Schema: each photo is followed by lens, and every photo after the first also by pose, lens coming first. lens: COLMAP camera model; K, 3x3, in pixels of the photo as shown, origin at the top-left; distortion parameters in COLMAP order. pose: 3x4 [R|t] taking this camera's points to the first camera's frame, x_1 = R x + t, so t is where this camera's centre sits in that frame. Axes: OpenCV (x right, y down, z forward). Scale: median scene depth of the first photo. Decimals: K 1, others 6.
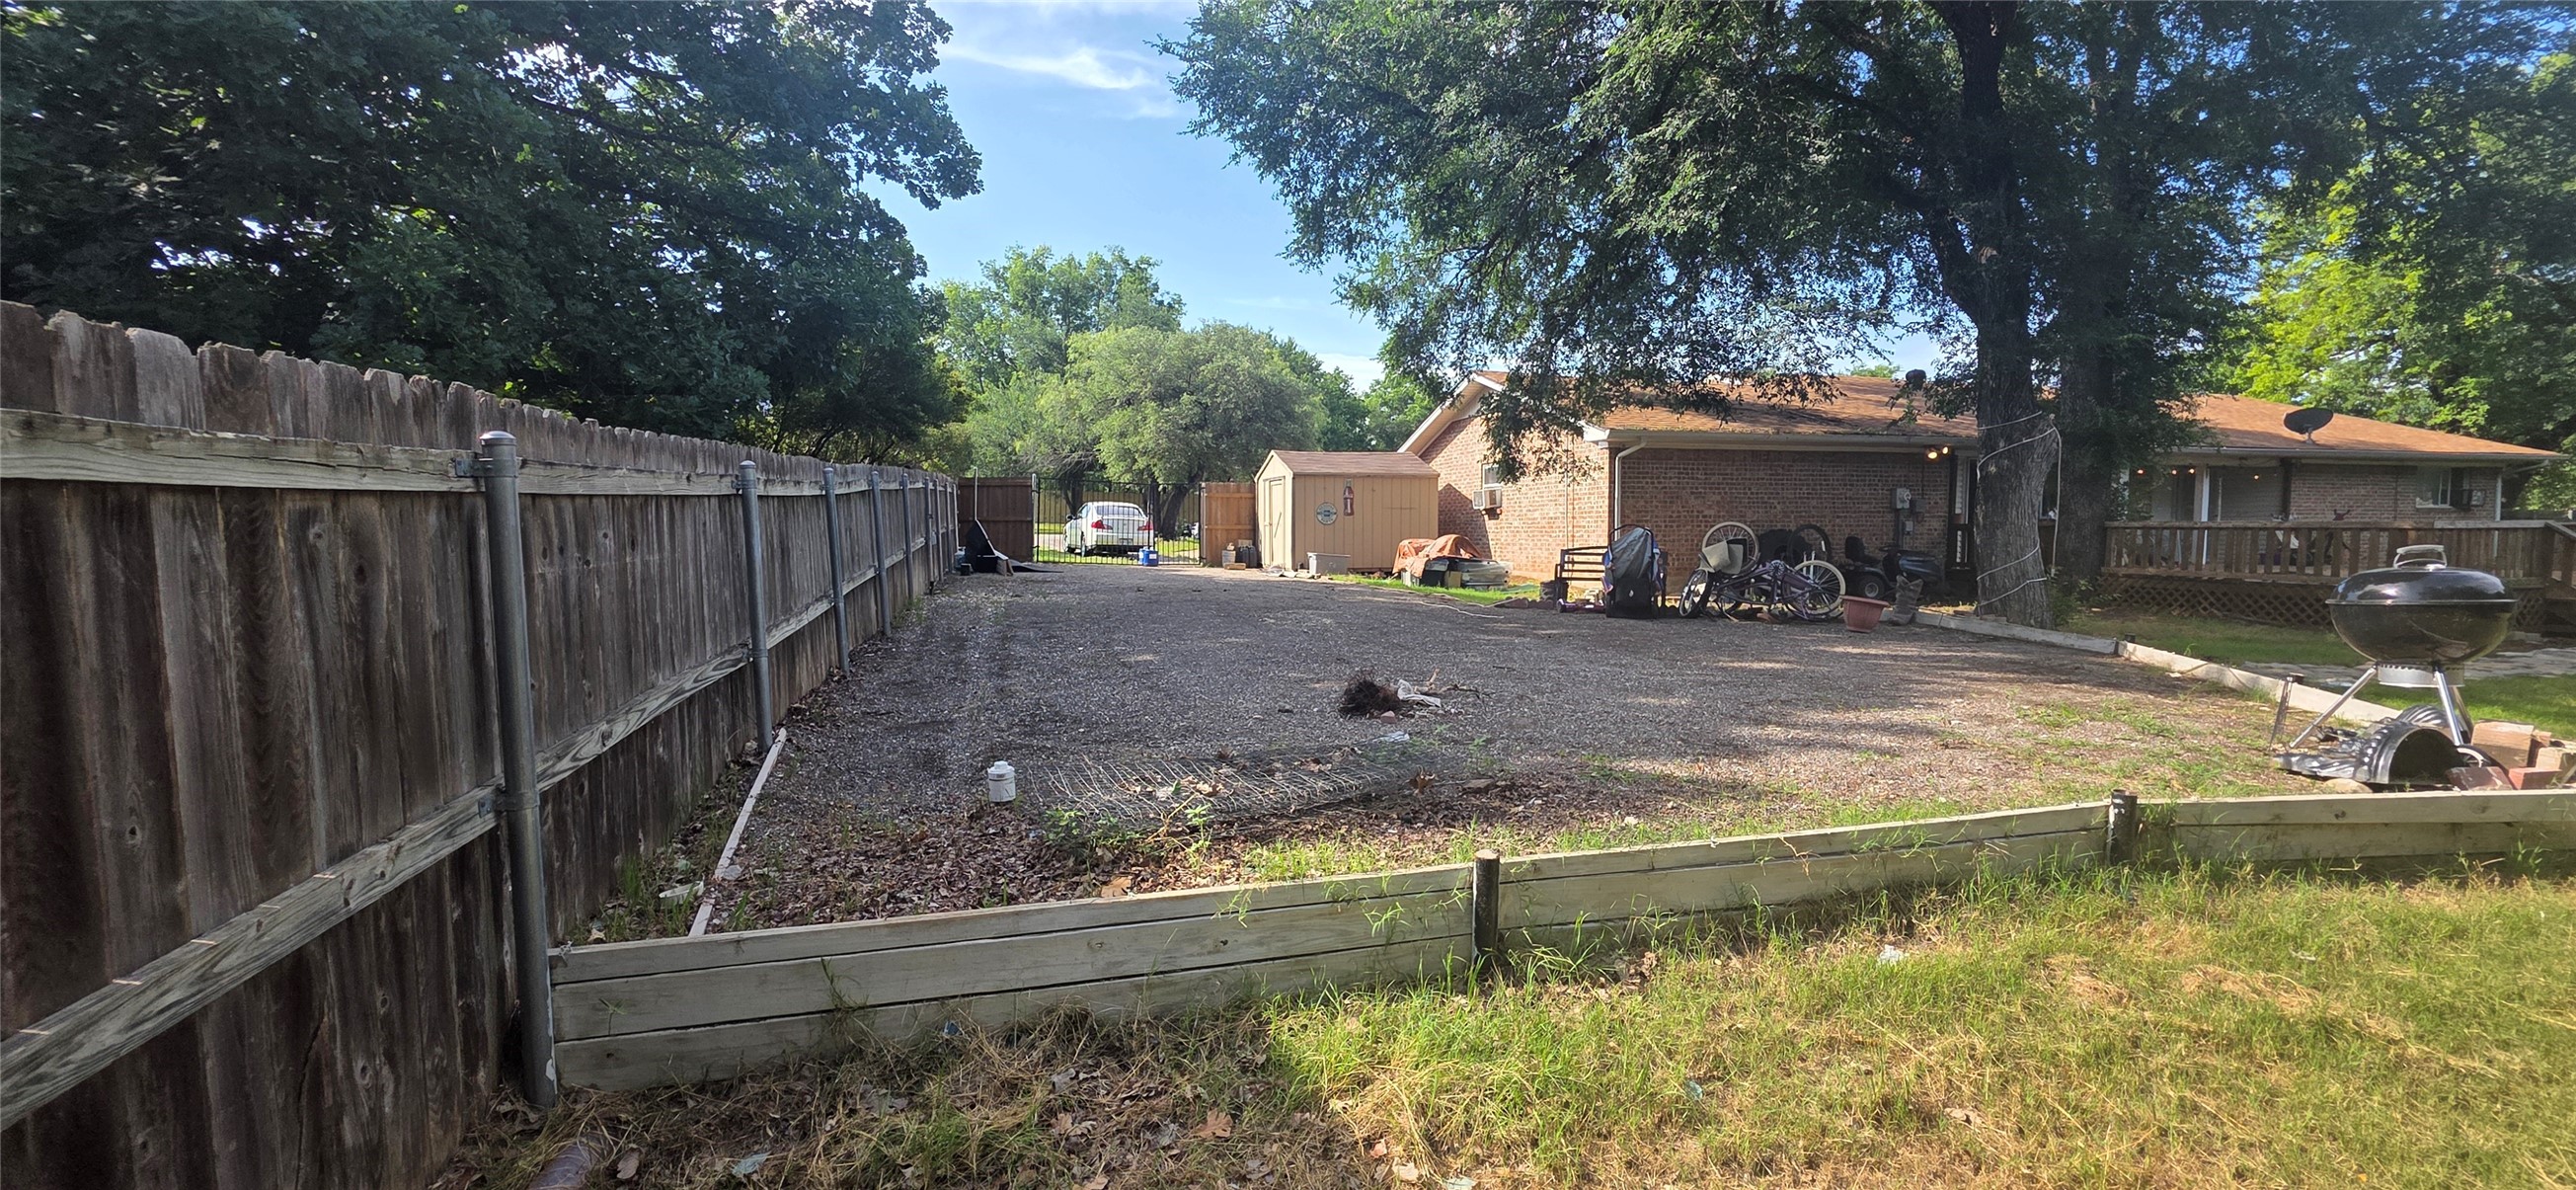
lens RADIAL K [[1040.4, 0, 1290.8], [0, 1040.4, 594.6], [0, 0, 1]] dist [0.003304, -0.000335]
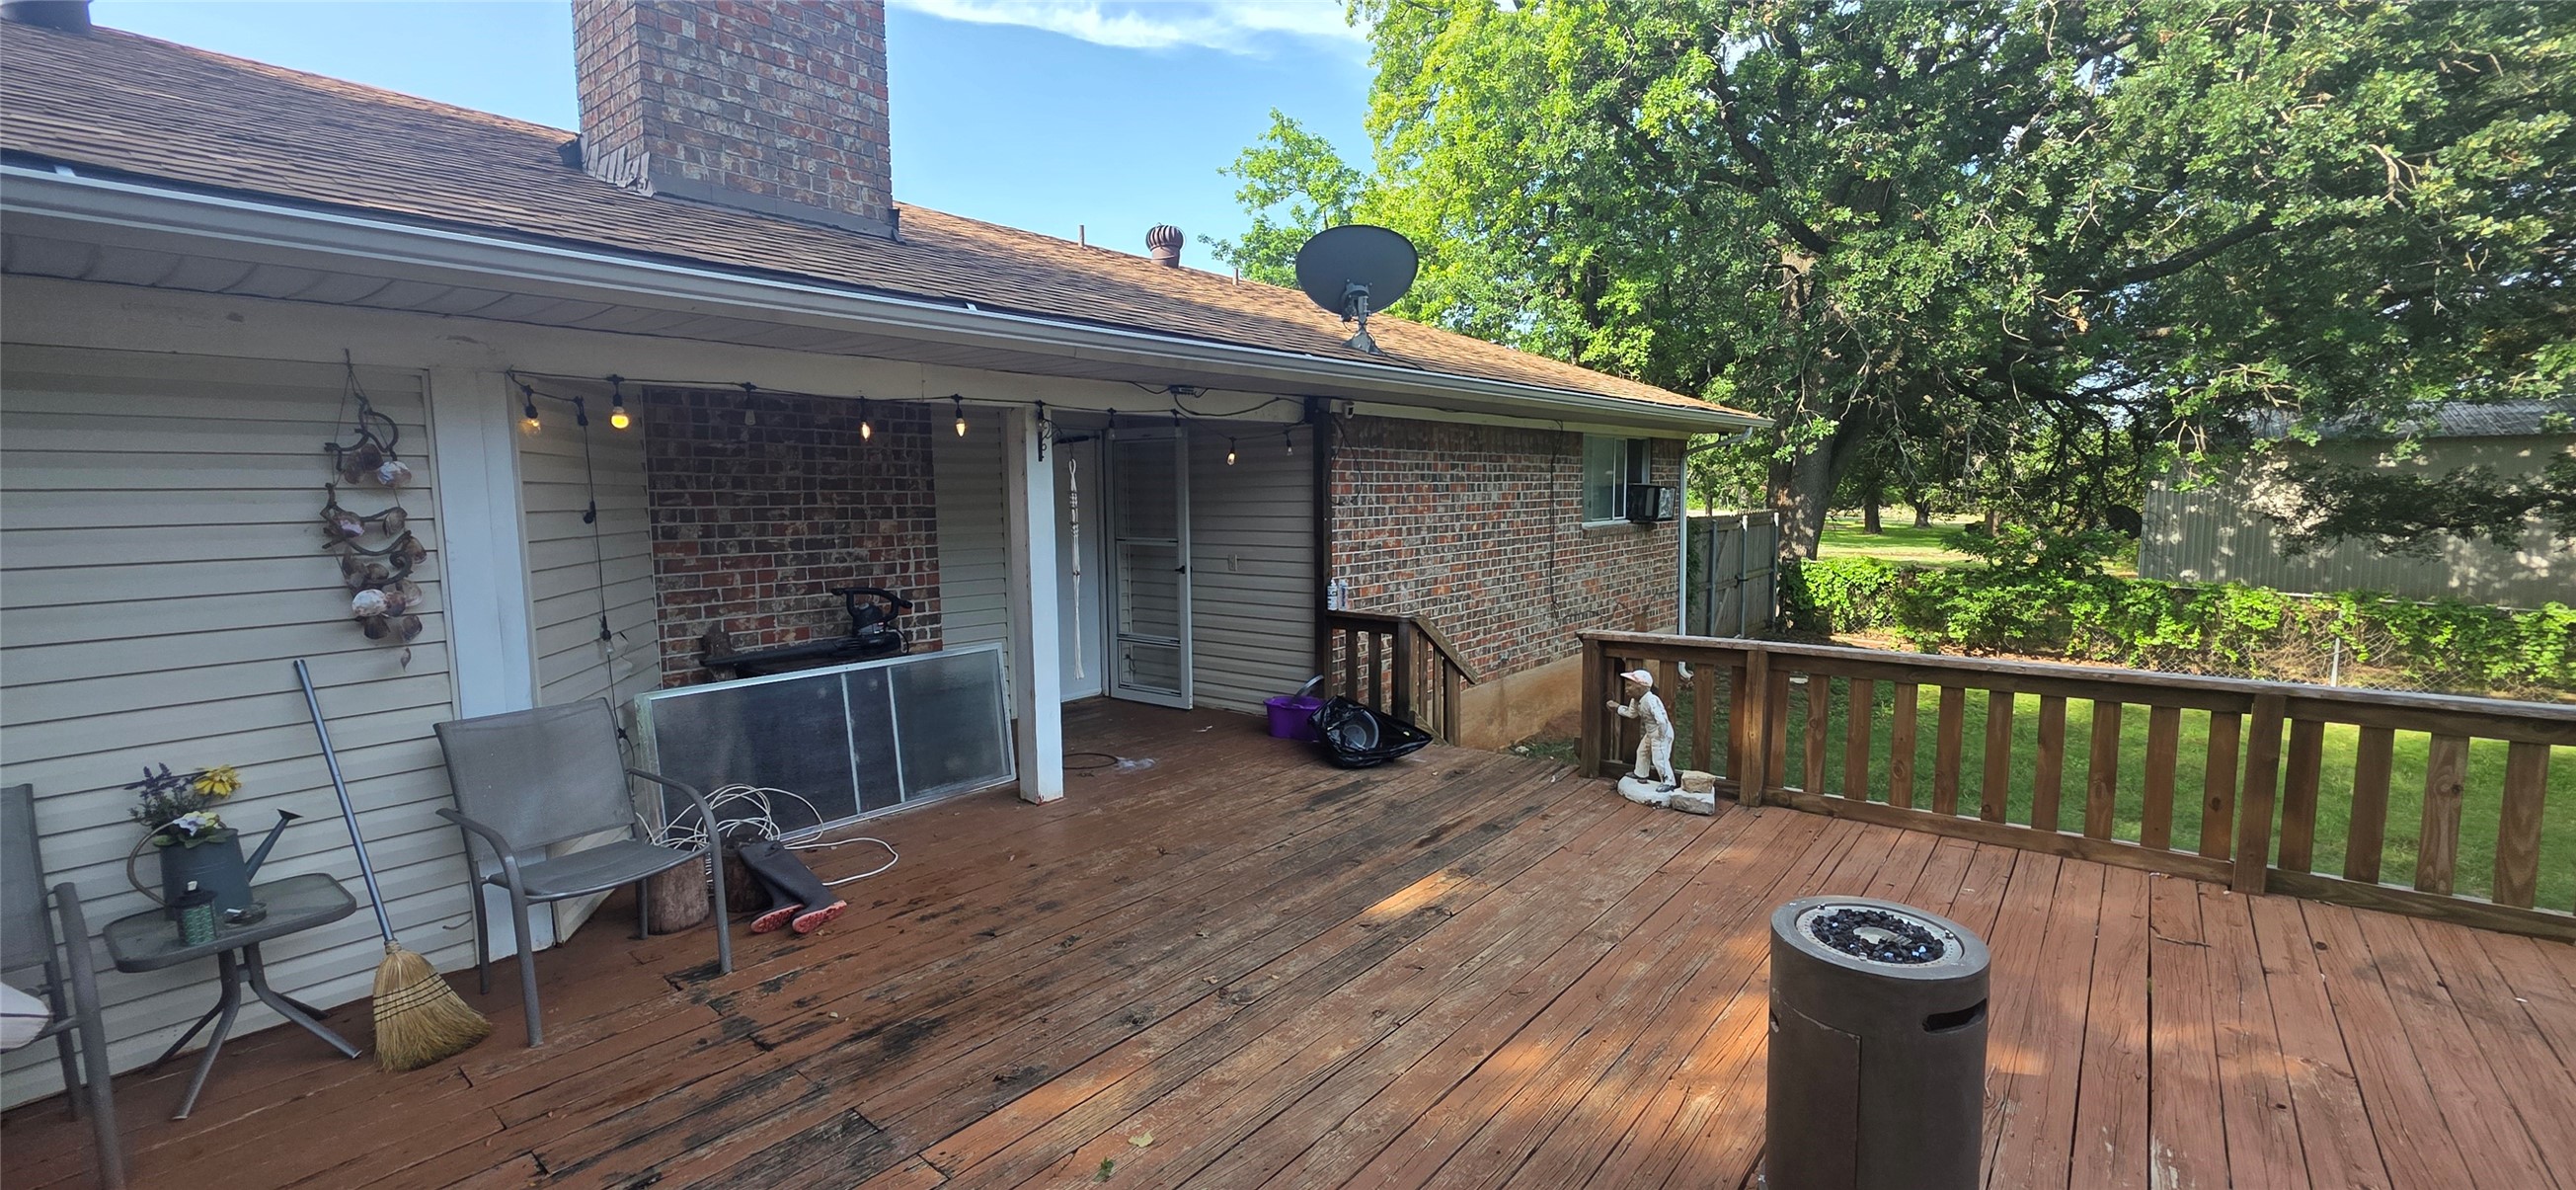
lens RADIAL K [[1037.3, 0, 1296.1], [0, 1037.3, 593.4], [0, 0, 1]] dist [0.001571, -0.000286]
pose [[0.828411, -0.065967, 0.556222, 0.850022], [0.053948, 0.997821, 0.037992, -0.091837], [-0.557516, -0.001466, 0.830165, 0.817688]]
